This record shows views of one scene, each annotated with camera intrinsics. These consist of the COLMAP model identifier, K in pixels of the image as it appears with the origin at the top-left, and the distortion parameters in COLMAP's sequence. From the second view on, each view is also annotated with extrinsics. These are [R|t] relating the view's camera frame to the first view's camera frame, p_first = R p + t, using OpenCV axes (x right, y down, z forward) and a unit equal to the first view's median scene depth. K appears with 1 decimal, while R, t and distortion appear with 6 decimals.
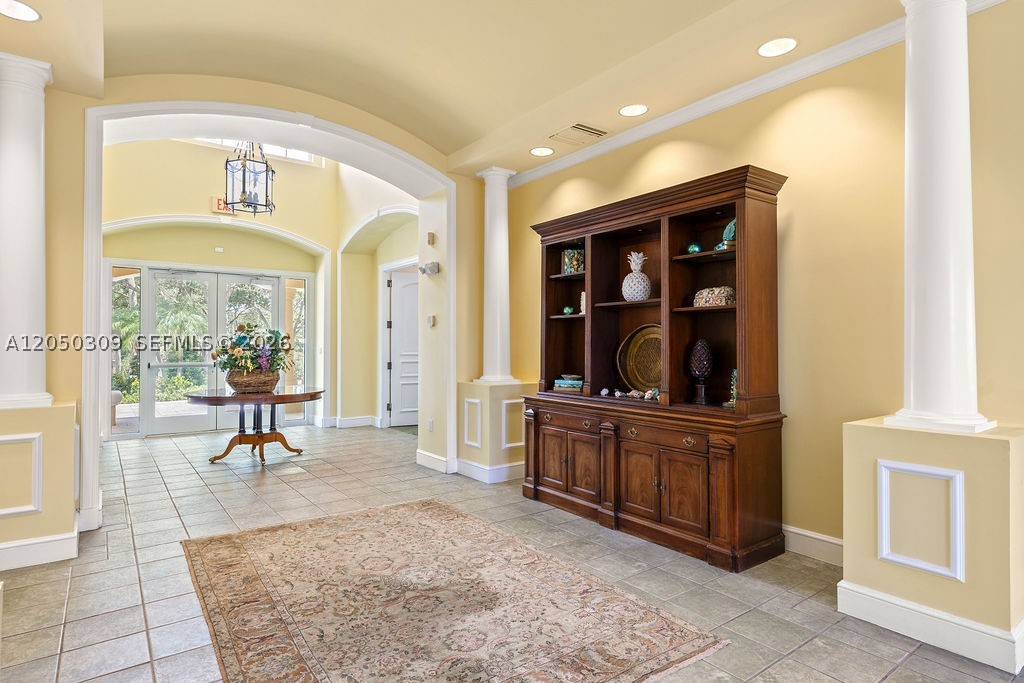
lens RADIAL K [[552.9, 0, 510.8], [0, 552.9, 339.6], [0, 0, 1]] dist [-0.000232, -0.001331]
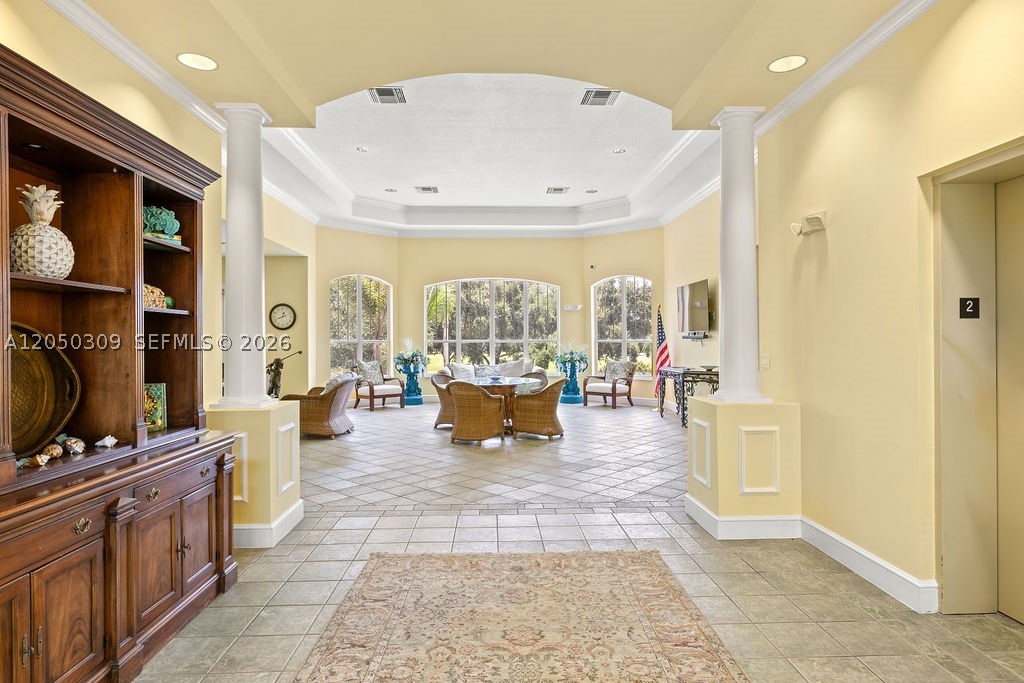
lens RADIAL K [[595.0, 0, 511.1], [0, 595.0, 342.7], [0, 0, 1]] dist [-0.003010, -0.000220]
pose [[-0.829084, 0.005914, 0.559093, -0.717788], [0.000739, 0.999955, -0.009482, -0.002936], [-0.559123, -0.007448, -0.829051, 1.877296]]
